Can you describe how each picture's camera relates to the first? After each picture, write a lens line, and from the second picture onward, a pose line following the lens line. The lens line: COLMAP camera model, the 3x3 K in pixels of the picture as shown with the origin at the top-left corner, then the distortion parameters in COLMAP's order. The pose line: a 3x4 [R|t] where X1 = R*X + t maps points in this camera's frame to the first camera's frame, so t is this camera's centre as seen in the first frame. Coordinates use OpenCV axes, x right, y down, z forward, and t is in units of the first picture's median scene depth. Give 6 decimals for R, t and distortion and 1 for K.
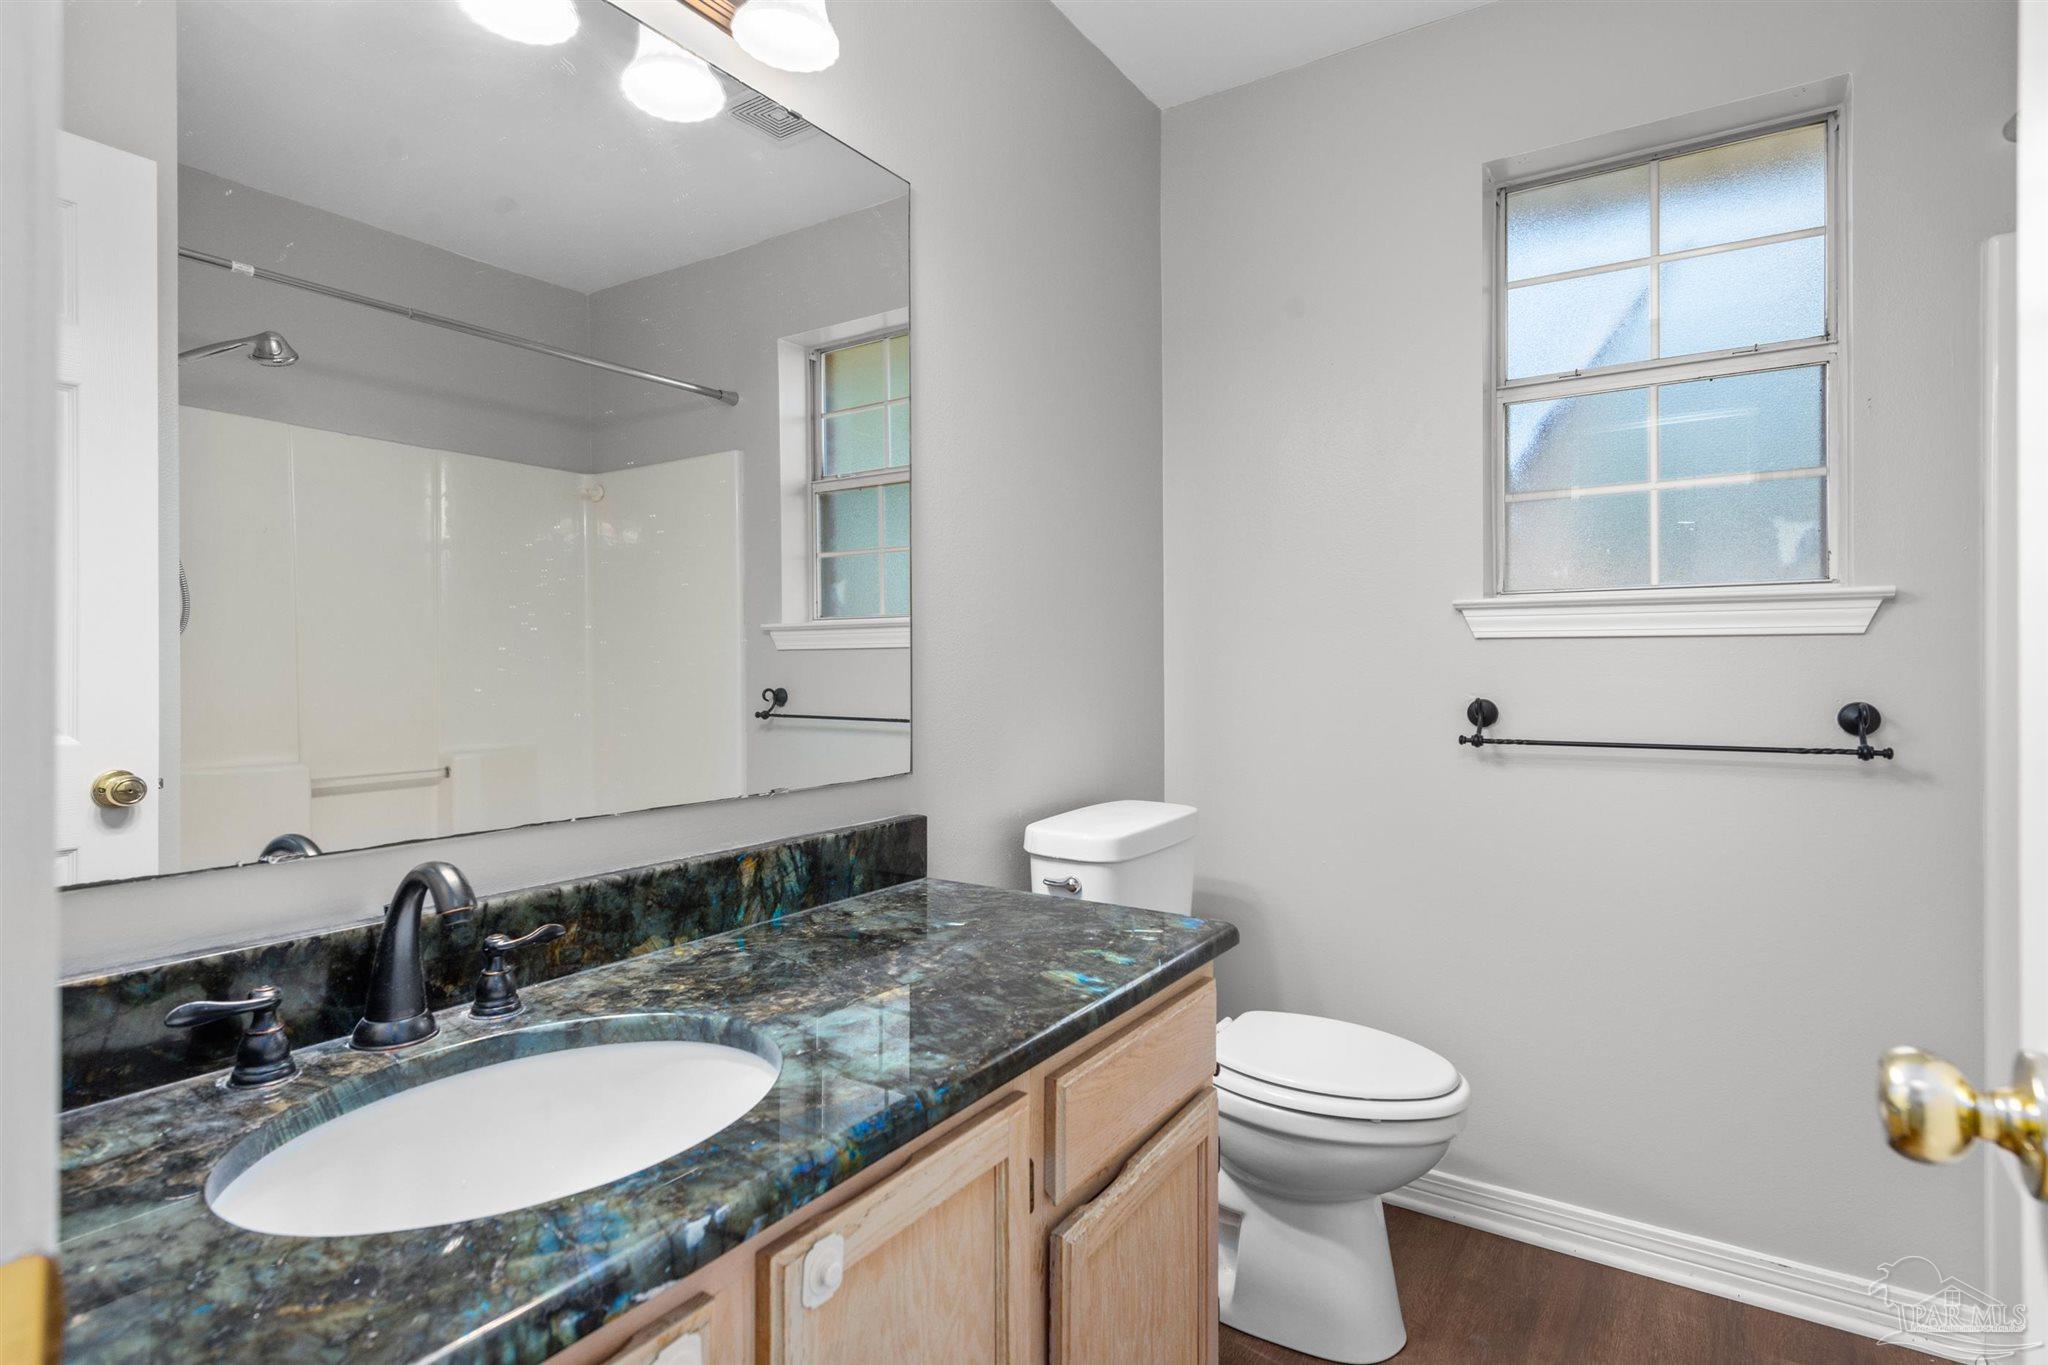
lens RADIAL K [[1032.4, 0, 1029.7], [0, 1032.4, 671.6], [0, 0, 1]] dist [0.030762, -0.002933]
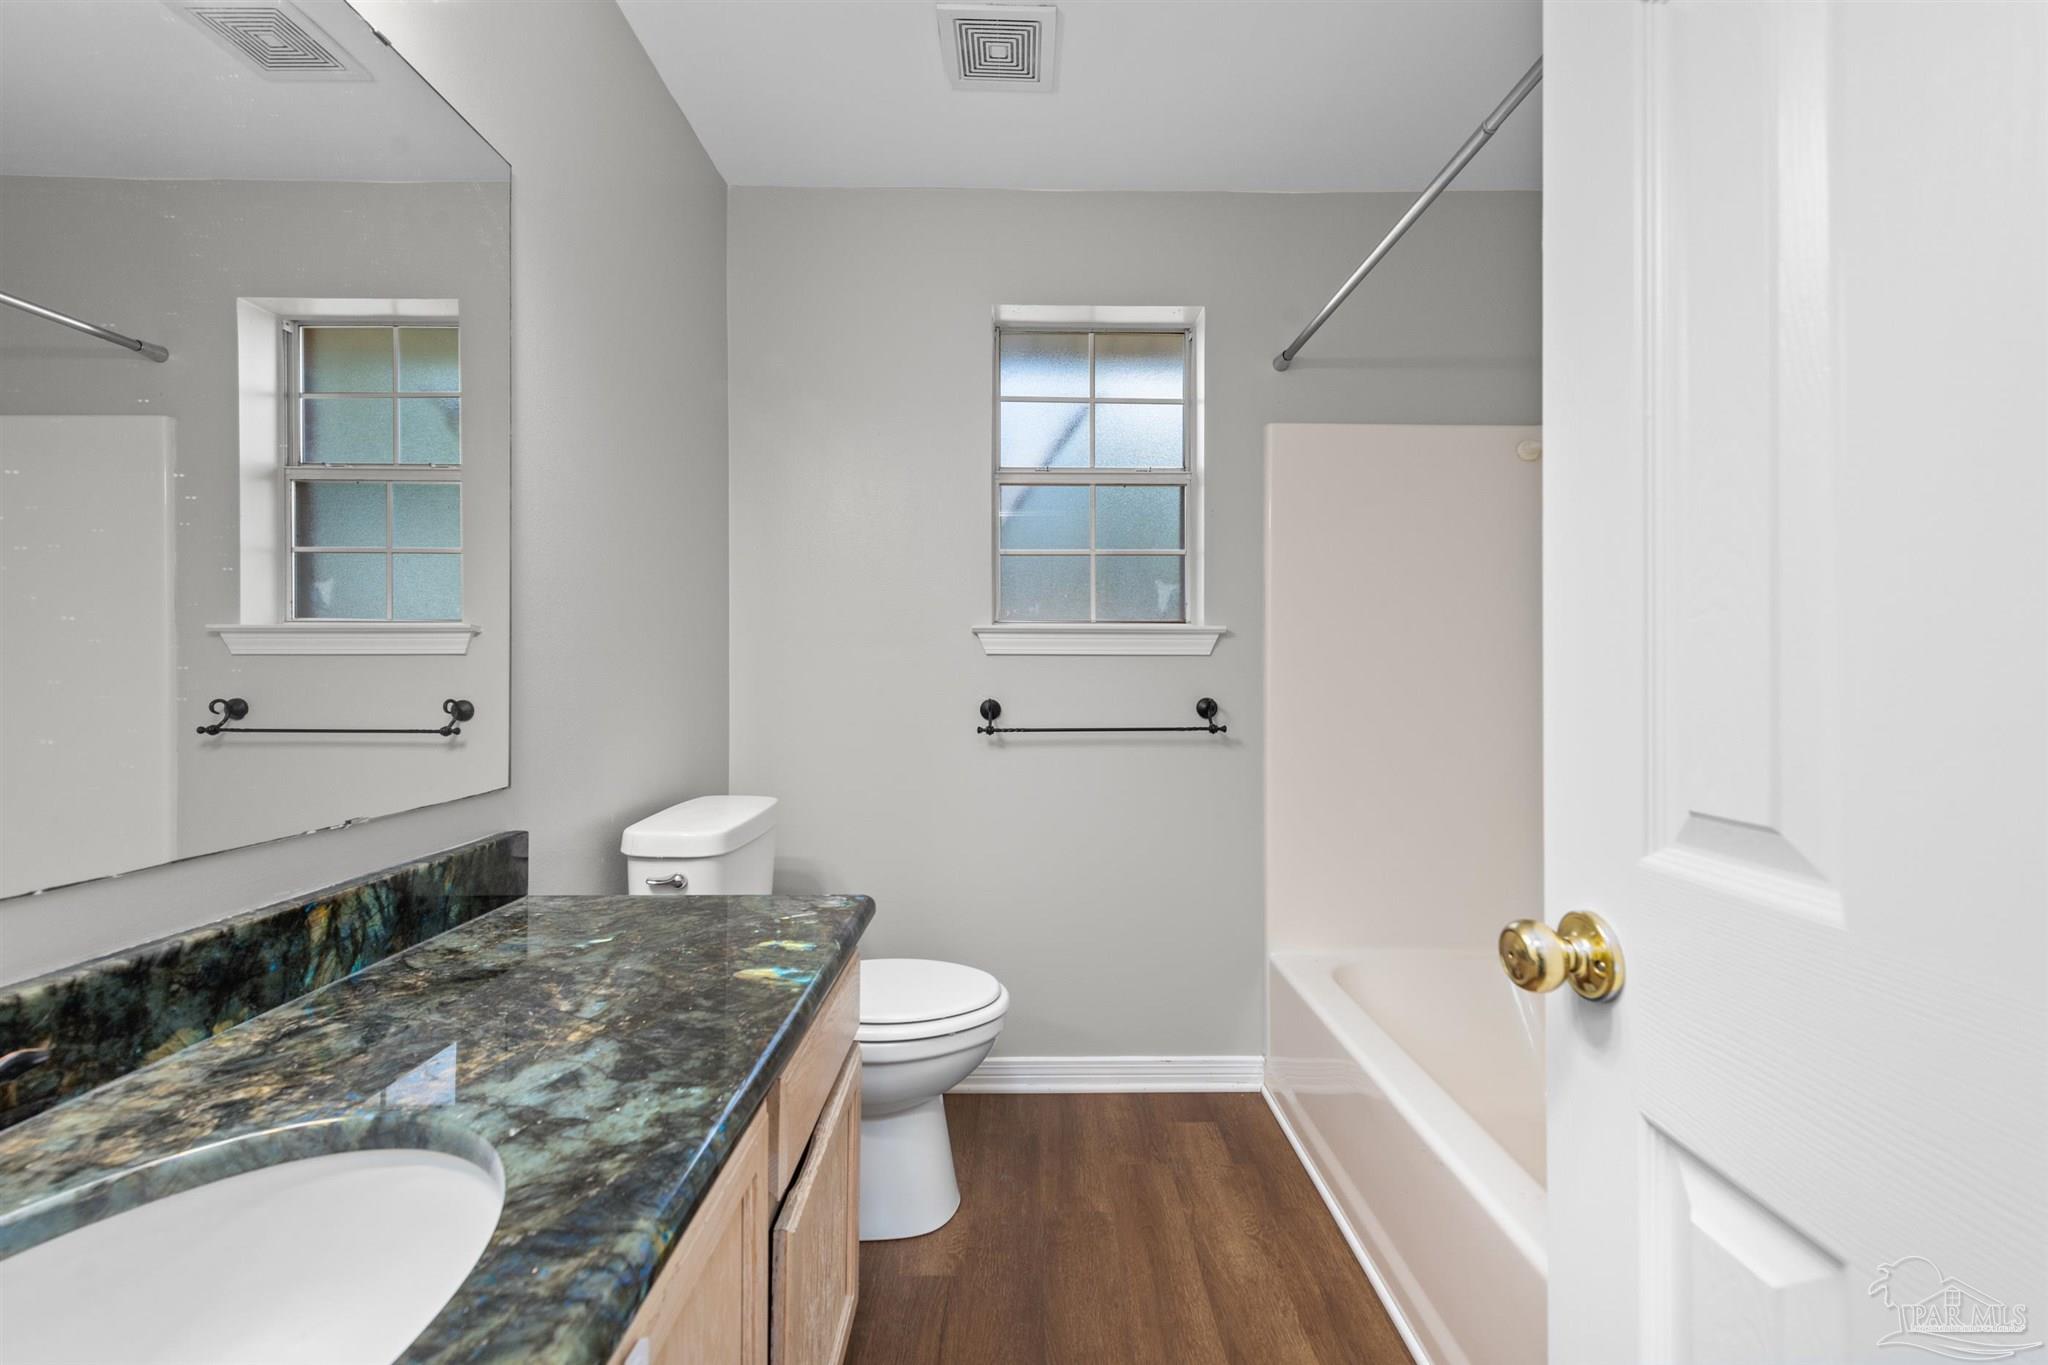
lens RADIAL K [[810.8, 0, 1025.8], [0, 810.8, 672.5], [0, 0, 1]] dist [0.015159, -0.003898]
pose [[0.832584, 0.003936, 0.553885, -0.136204], [0.000328, 0.999971, -0.007599, -0.000526], [-0.553899, 0.006508, 0.832558, 0.119817]]
